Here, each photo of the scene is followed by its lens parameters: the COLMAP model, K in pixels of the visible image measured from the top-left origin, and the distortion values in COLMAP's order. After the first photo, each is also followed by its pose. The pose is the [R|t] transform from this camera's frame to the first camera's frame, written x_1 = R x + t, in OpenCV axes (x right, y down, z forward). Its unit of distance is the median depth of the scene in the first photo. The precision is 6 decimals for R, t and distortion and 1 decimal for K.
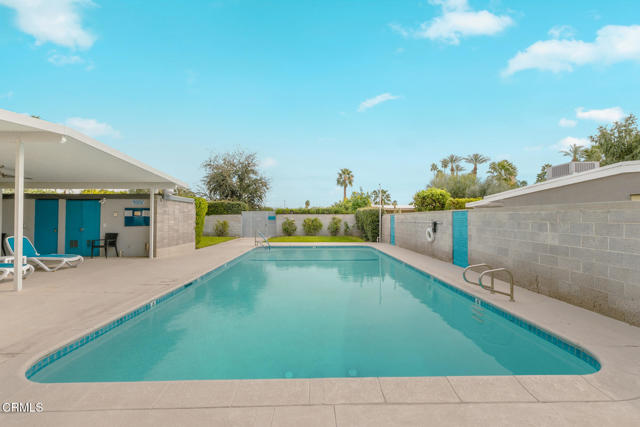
lens RADIAL K [[282.0, 0, 320.0], [0, 282.0, 213.5], [0, 0, 1]] dist [-0.000862, -0.000048]
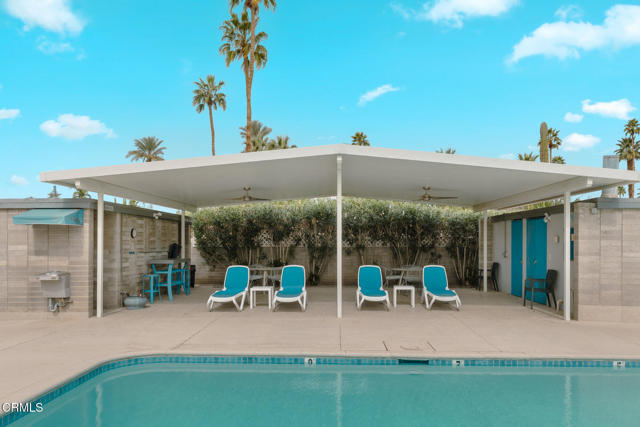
lens RADIAL K [[466.1, 0, 320.0], [0, 466.1, 213.5], [0, 0, 1]] dist [-0.005370, -0.001239]
pose [[-0.042111, -0.055918, -0.997547, 0.657405], [0.002601, 0.998423, -0.056076, 0.001531], [0.999110, -0.004956, -0.041899, 1.079364]]
